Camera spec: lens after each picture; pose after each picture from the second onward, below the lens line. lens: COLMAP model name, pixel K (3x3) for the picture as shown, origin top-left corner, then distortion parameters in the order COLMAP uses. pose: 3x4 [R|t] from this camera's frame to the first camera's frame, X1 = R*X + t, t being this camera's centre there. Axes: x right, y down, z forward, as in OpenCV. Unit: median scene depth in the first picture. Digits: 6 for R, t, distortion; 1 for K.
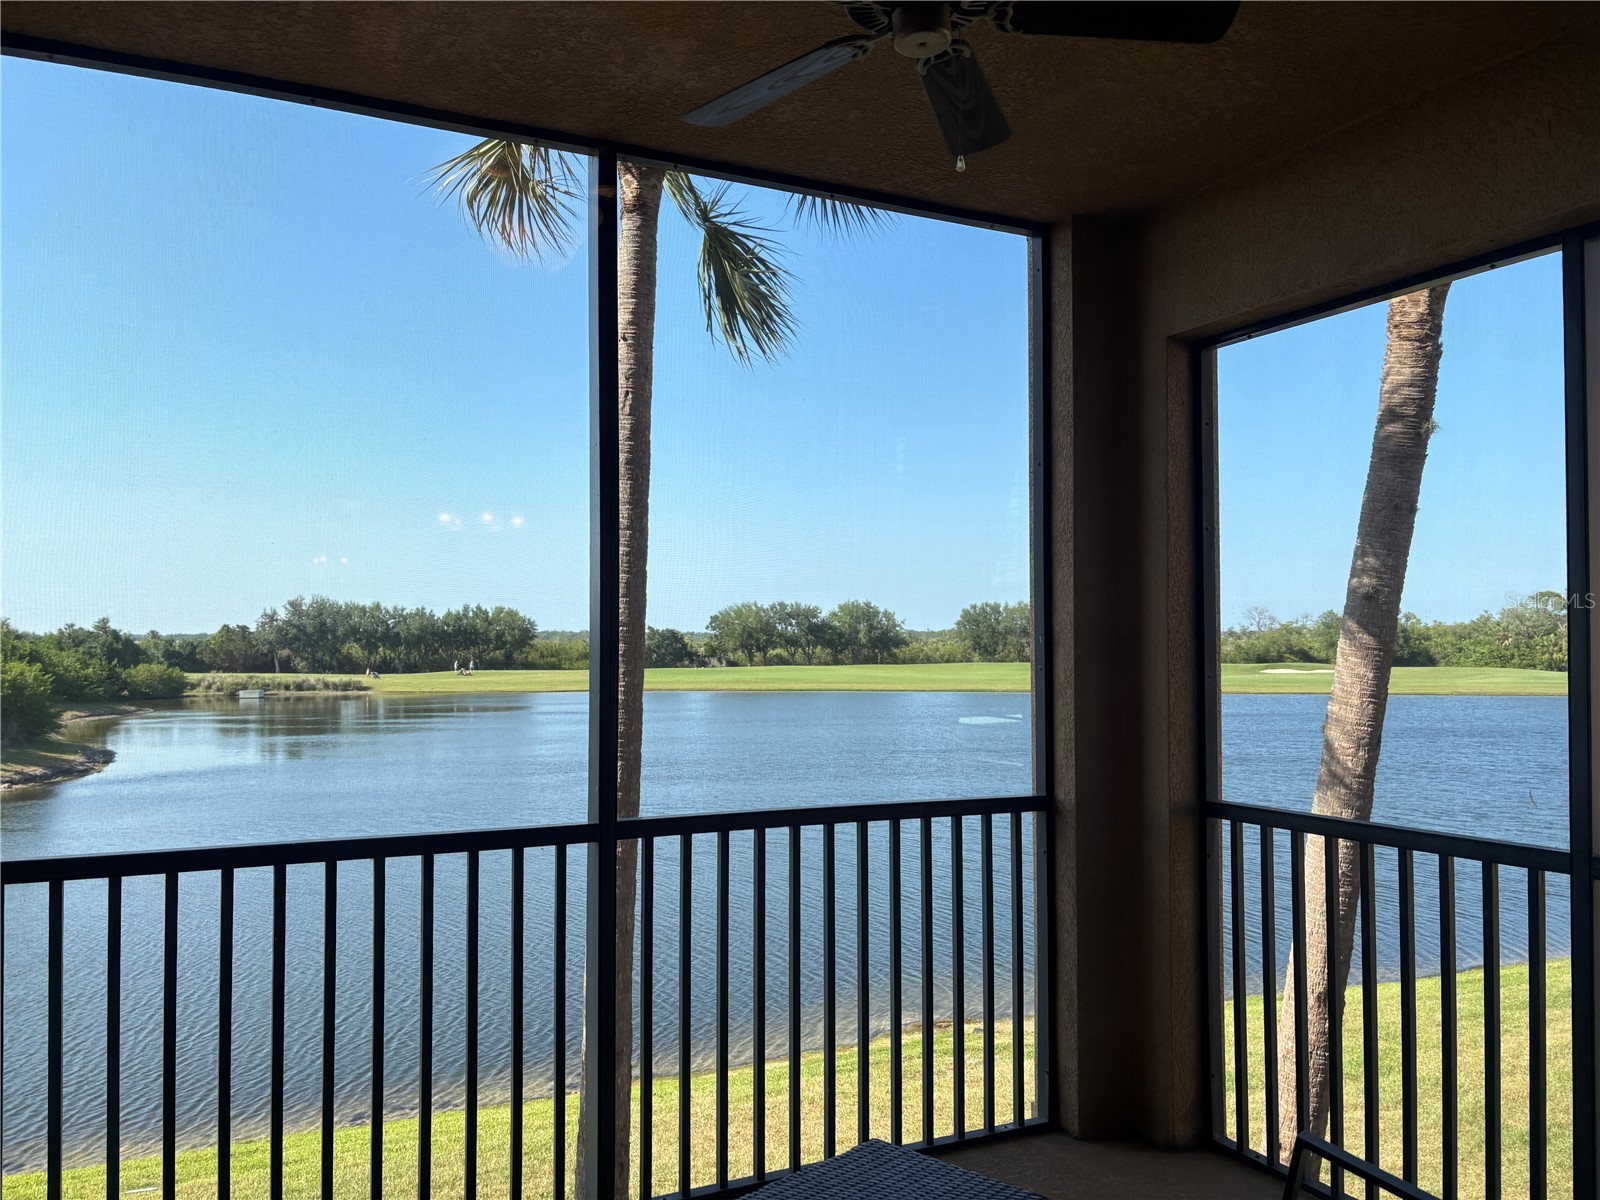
lens RADIAL K [[1201.7, 0, 802.3], [0, 1201.7, 611.3], [0, 0, 1]] dist [0.052157, -0.061256]
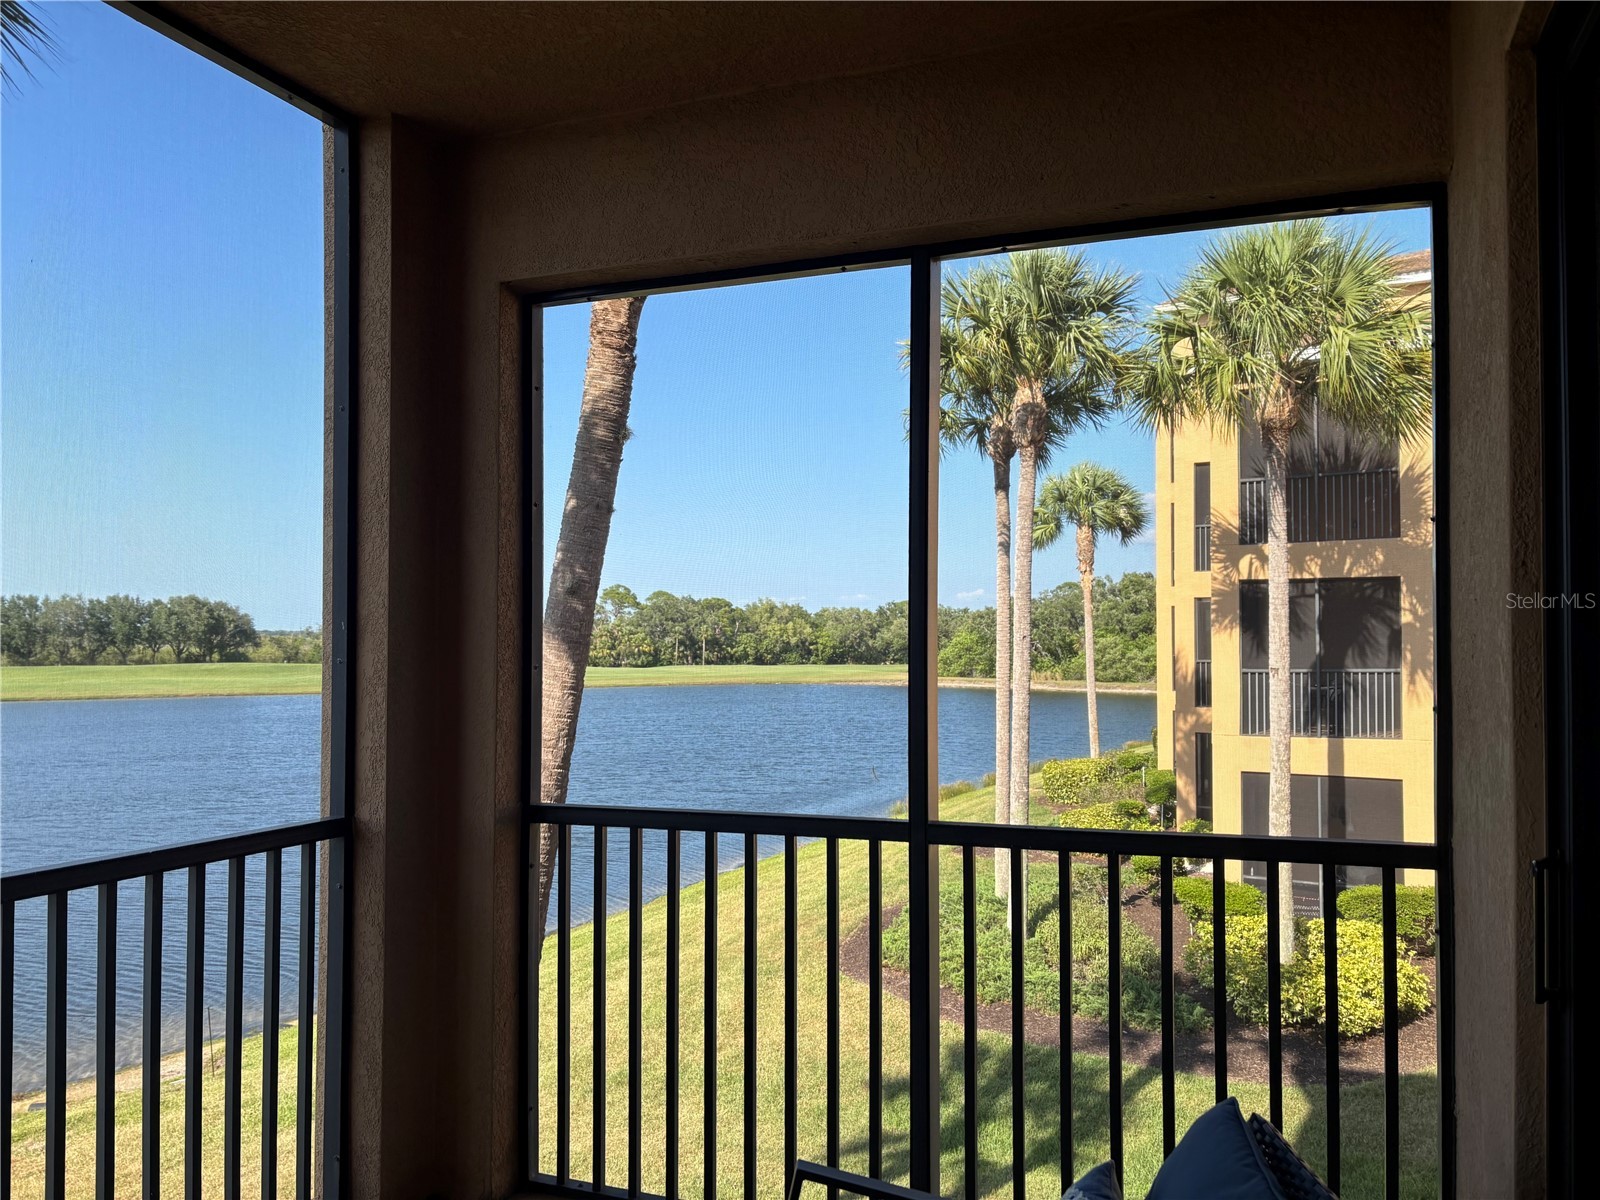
lens RADIAL K [[1201.7, 0, 793.4], [0, 1201.7, 612.8], [0, 0, 1]] dist [0.052157, -0.061256]
pose [[0.751789, 0.016161, 0.659206, -0.111265], [-0.017111, 0.999841, -0.004999, 0.013905], [-0.659182, -0.007522, 0.751946, 0.189612]]
